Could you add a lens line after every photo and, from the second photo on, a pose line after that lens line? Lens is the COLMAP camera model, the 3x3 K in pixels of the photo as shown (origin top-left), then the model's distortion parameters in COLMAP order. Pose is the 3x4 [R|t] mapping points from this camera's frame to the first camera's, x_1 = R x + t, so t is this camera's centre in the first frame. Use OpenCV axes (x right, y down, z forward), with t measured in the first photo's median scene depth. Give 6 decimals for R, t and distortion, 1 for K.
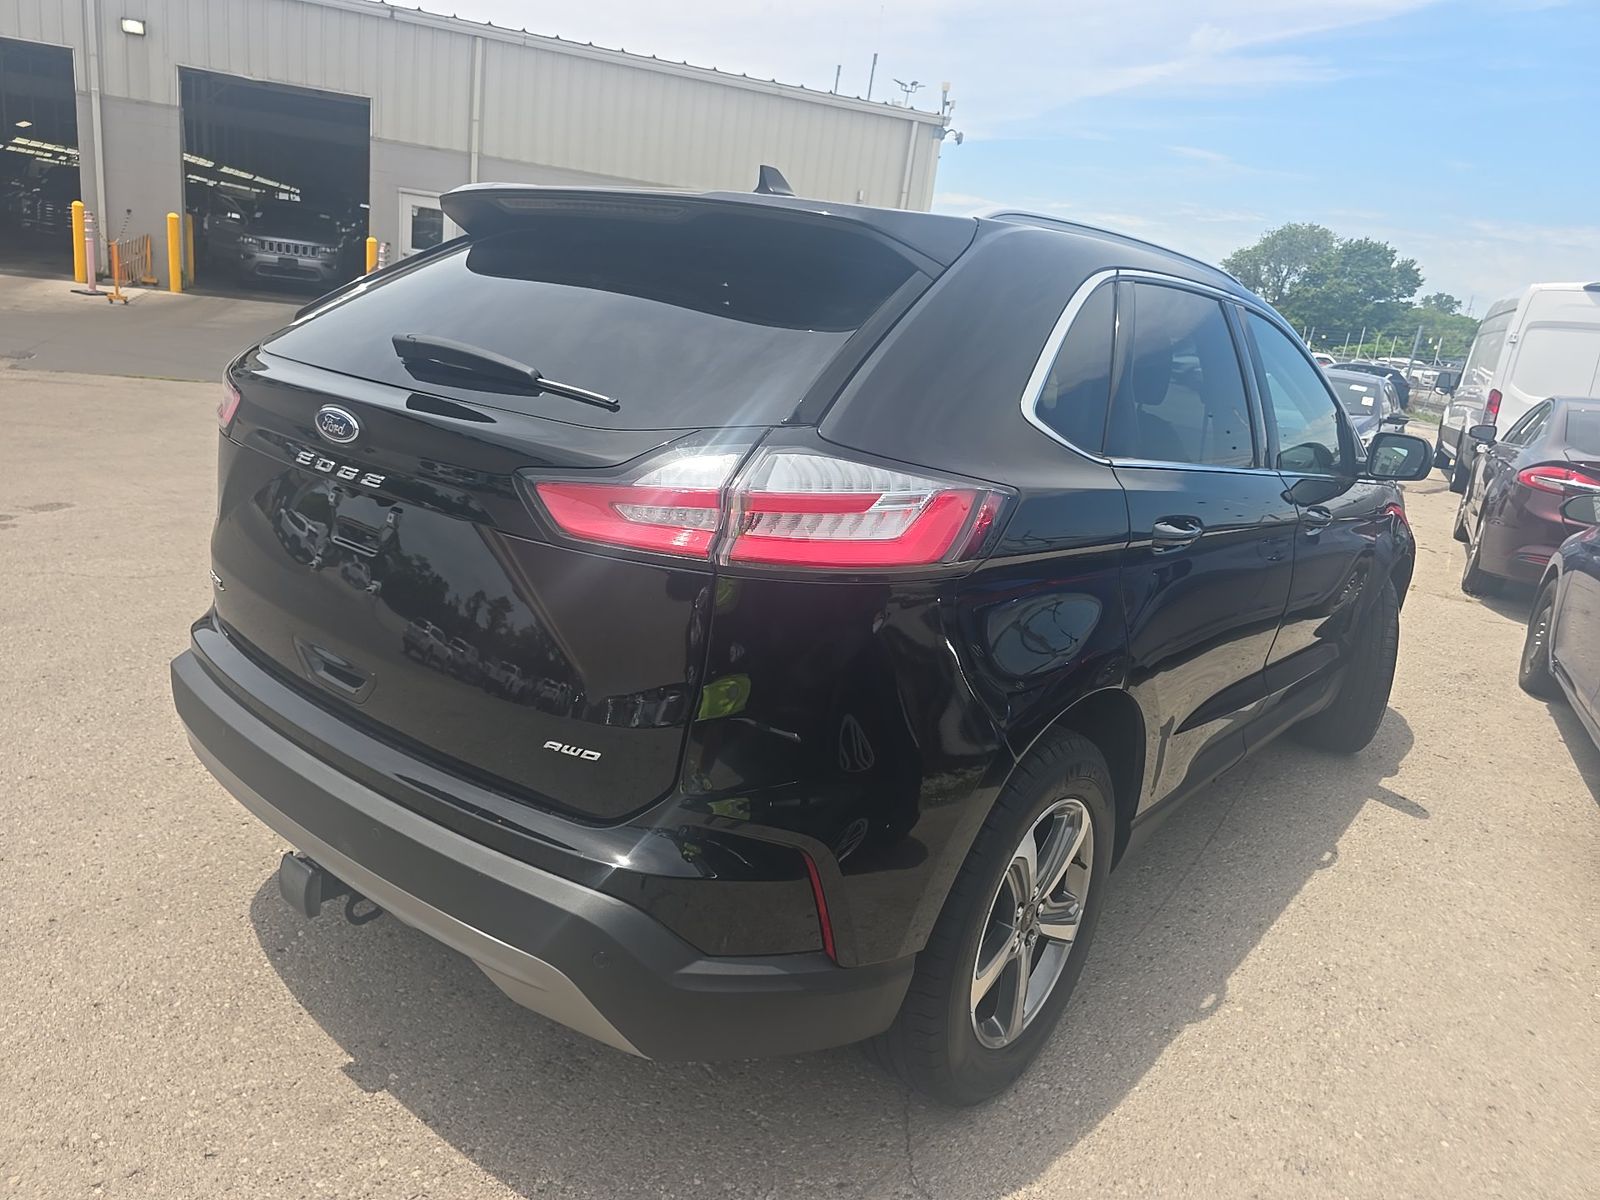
lens RADIAL K [[1081.9, 0, 800.0], [0, 1081.9, 600.0], [0, 0, 1]] dist [0.047044, -0.042362]
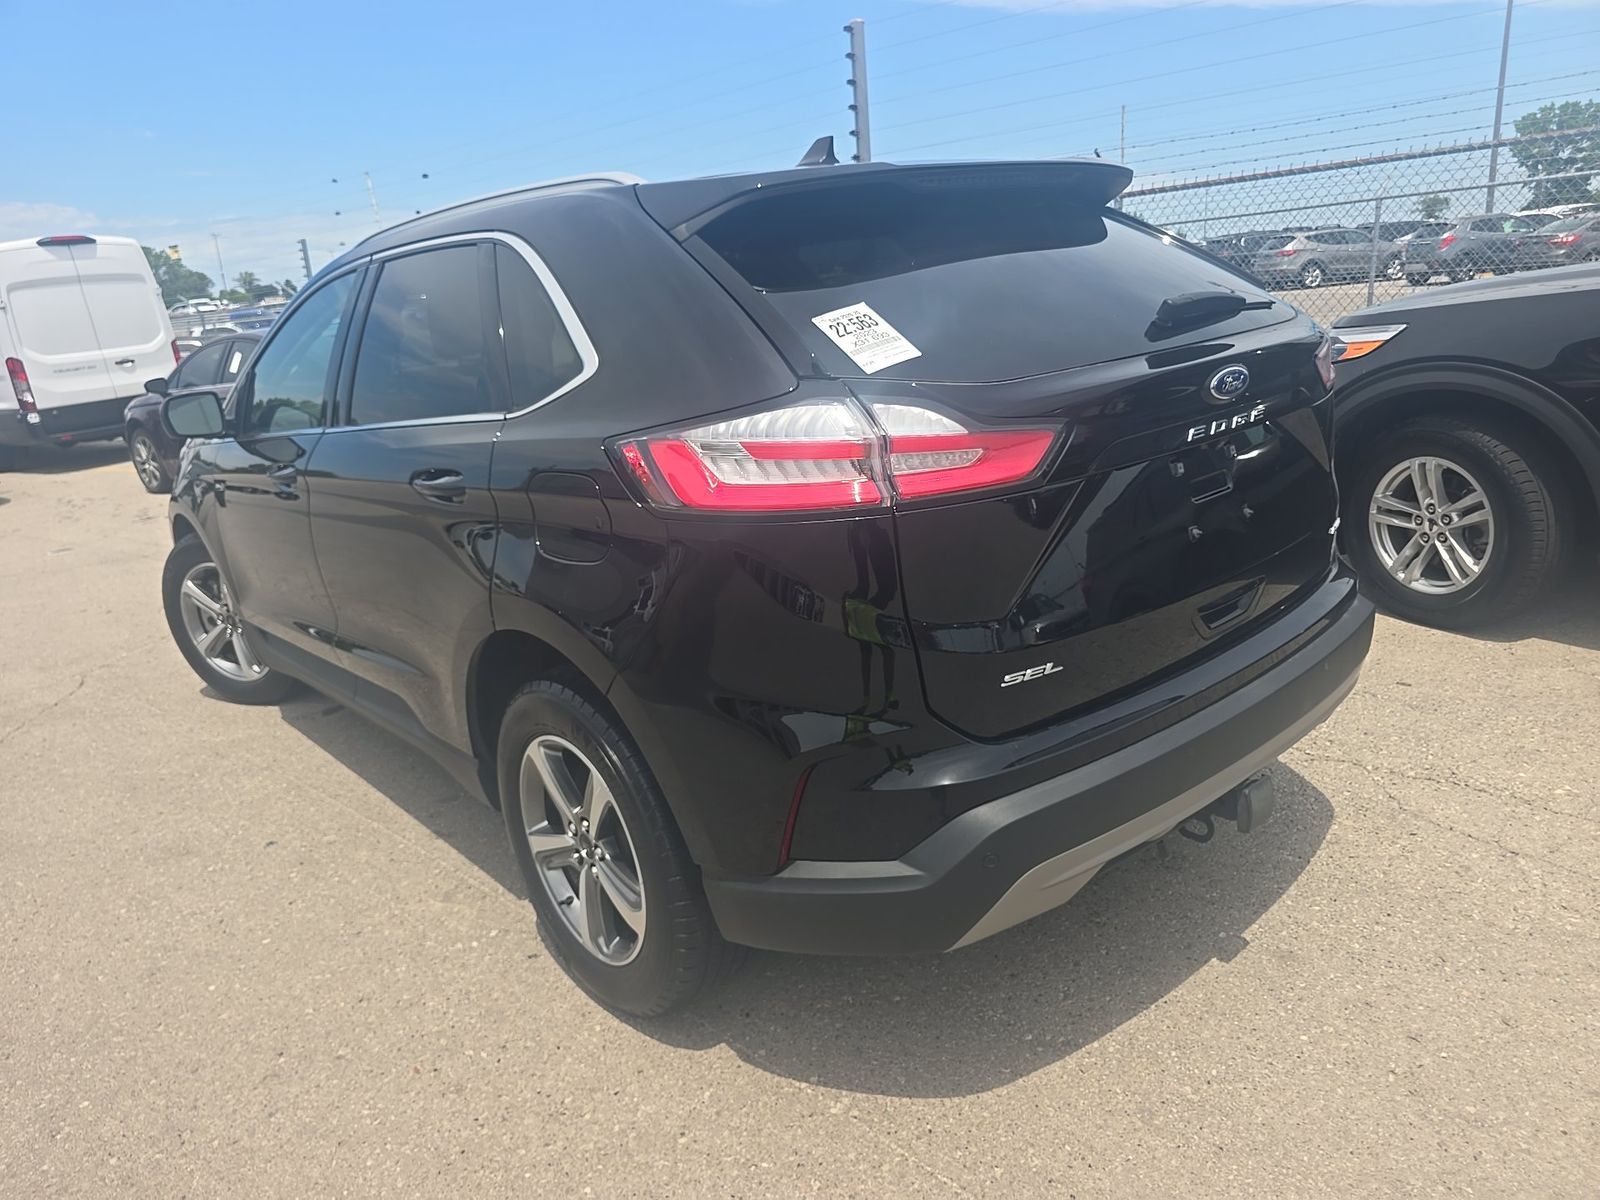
lens RADIAL K [[1081.9, 0, 800.0], [0, 1081.9, 600.0], [0, 0, 1]] dist [0.047044, -0.042362]
pose [[0.164347, -0.398981, 0.902111, -0.212114], [0.364594, 0.874351, 0.320282, -0.064631], [-0.916548, 0.276267, 0.289164, 0.153445]]
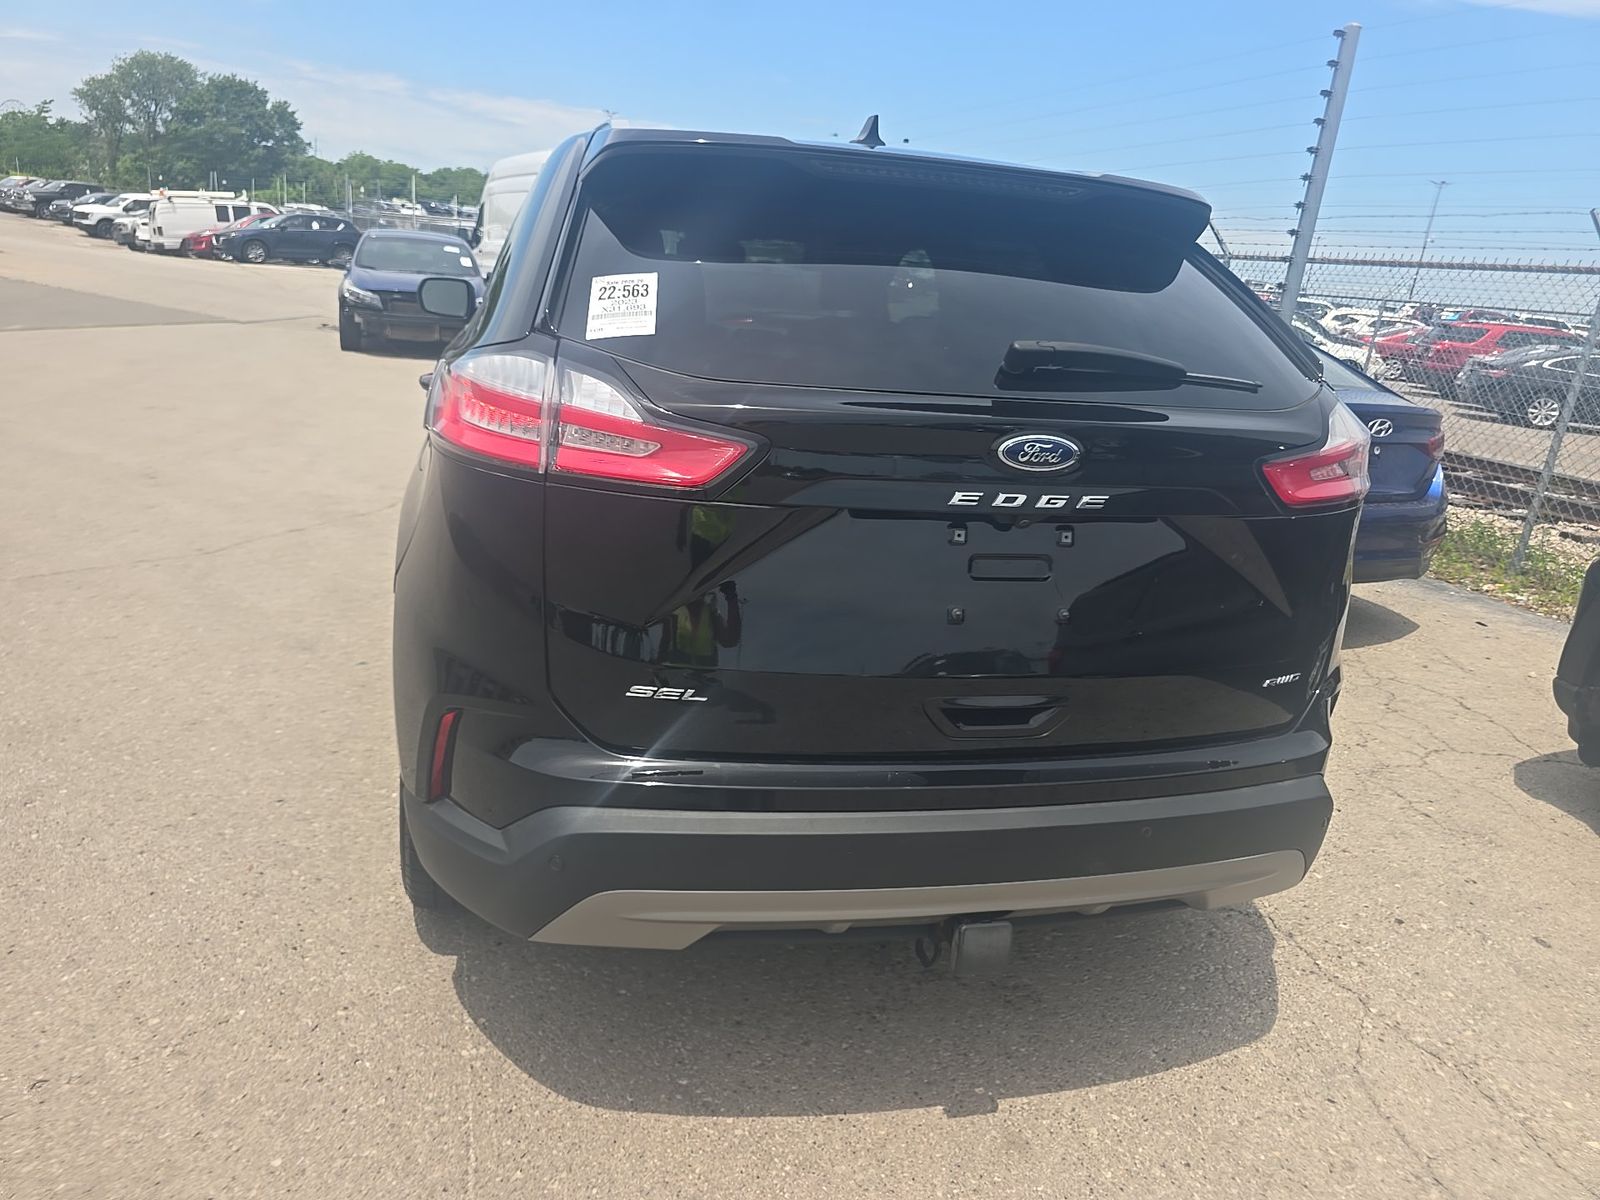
lens RADIAL K [[1081.9, 0, 800.0], [0, 1081.9, 600.0], [0, 0, 1]] dist [0.047044, -0.042362]
pose [[0.605080, -0.287826, 0.742317, -0.169557], [0.188285, 0.957650, 0.217844, -0.037552], [-0.773580, 0.007954, 0.633648, 0.077449]]
